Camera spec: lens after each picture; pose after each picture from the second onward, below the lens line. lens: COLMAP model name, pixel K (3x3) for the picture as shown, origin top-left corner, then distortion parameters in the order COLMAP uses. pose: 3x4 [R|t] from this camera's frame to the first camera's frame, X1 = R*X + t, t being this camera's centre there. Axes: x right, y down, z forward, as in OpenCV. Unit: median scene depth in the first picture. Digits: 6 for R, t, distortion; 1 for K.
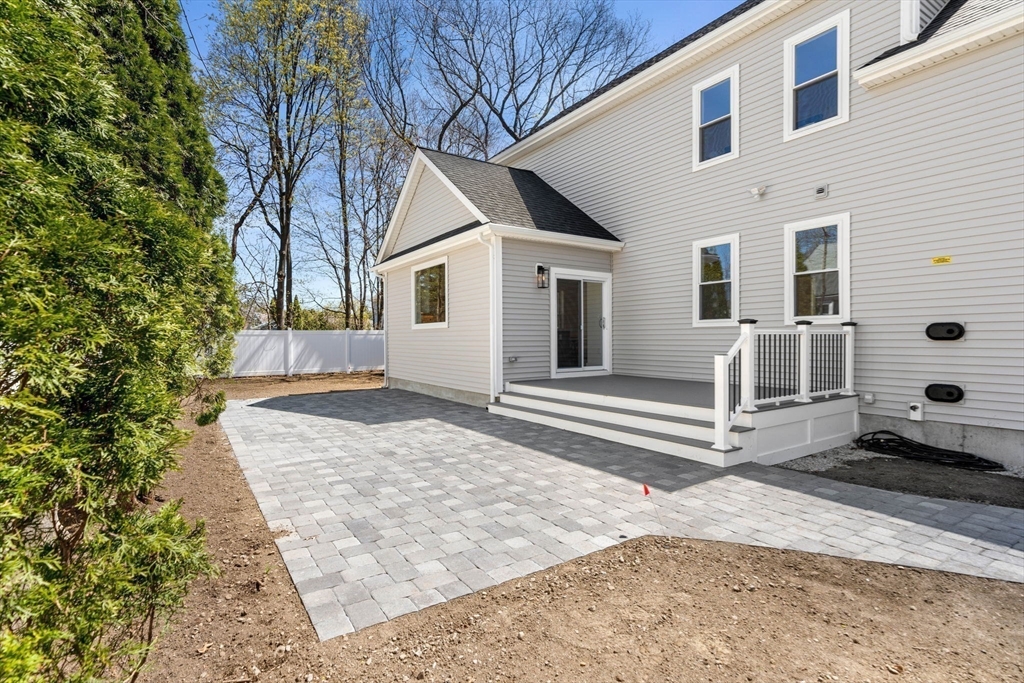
lens RADIAL K [[472.3, 0, 498.6], [0, 472.3, 340.5], [0, 0, 1]] dist [0.001819, 0.000351]
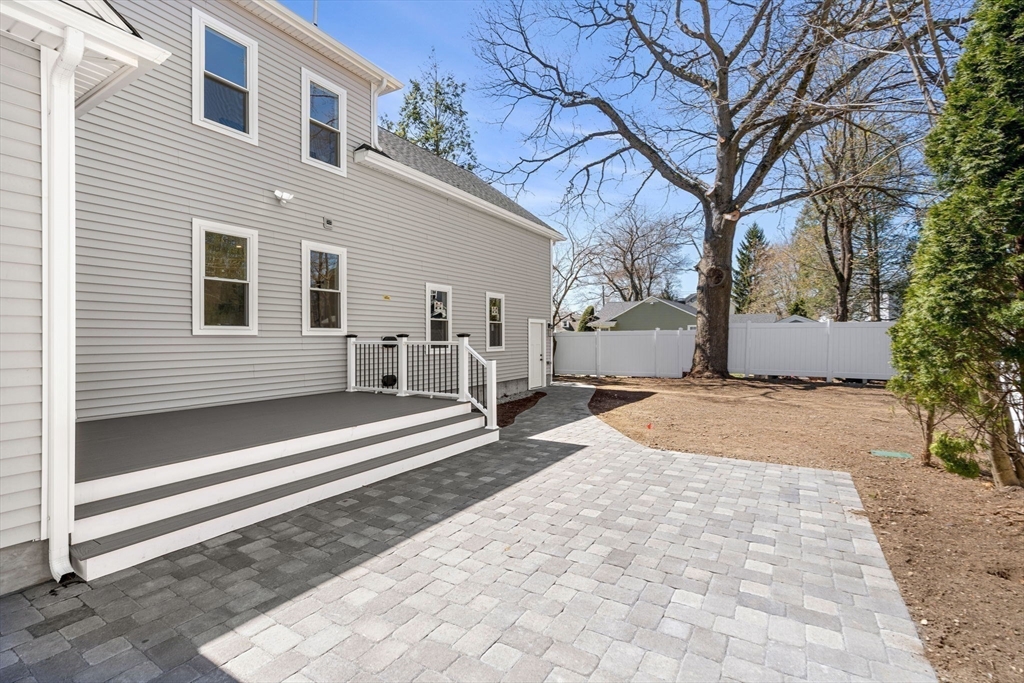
lens RADIAL K [[472.3, 0, 498.6], [0, 472.3, 340.5], [0, 0, 1]] dist [0.001819, 0.000351]
pose [[-0.414276, 0.005682, 0.910134, -0.825073], [0.009766, 0.999951, -0.001798, -0.026506], [-0.910099, 0.008143, -0.414311, 1.627385]]
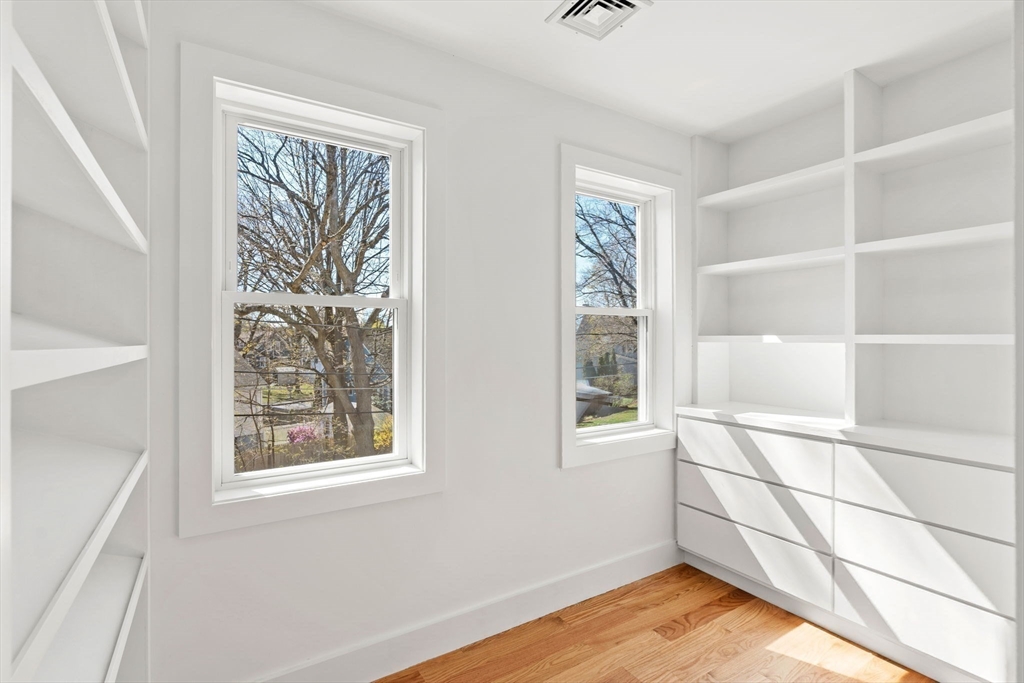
lens RADIAL K [[472.3, 0, 498.6], [0, 472.3, 340.5], [0, 0, 1]] dist [0.001819, 0.000351]
pose [[0.035278, 0.003158, 0.999373, 0.403984], [0.008169, 0.999961, -0.003448, -0.184334], [-0.999344, 0.008286, 0.035251, 1.606748]]
